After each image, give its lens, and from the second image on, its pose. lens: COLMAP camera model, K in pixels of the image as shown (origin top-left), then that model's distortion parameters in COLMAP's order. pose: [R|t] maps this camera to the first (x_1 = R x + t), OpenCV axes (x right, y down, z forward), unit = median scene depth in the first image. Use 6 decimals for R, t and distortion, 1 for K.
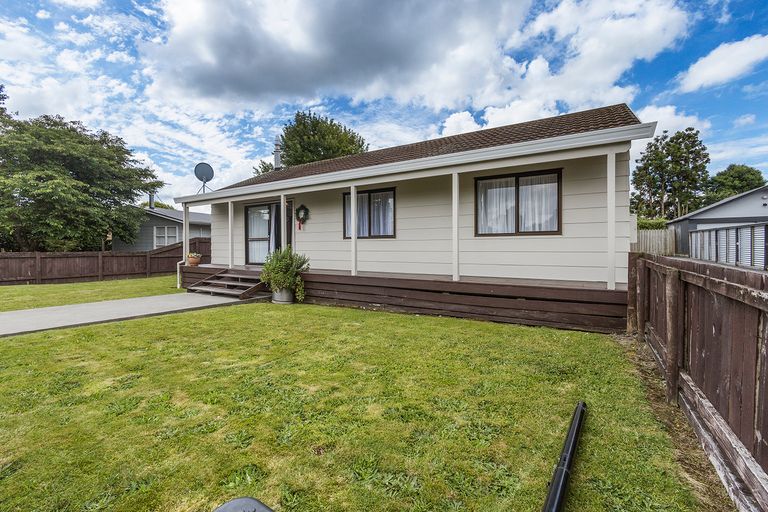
lens RADIAL K [[330.3, 0, 383.9], [0, 330.3, 250.3], [0, 0, 1]] dist [0.000834, 0.000140]
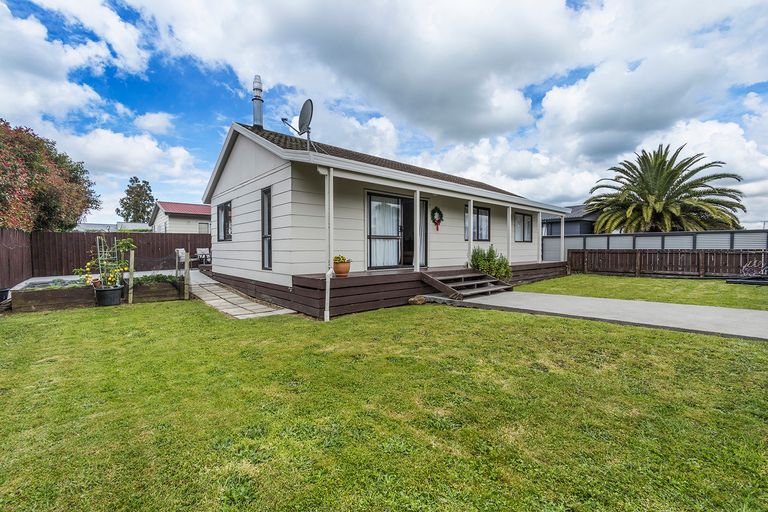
lens RADIAL K [[330.3, 0, 383.9], [0, 330.3, 250.3], [0, 0, 1]] dist [0.000834, 0.000140]
pose [[0.294676, -0.003292, 0.955592, -1.326117], [0.006970, 0.999975, 0.001295, -0.001637], [-0.955572, 0.006278, 0.294691, 0.857363]]
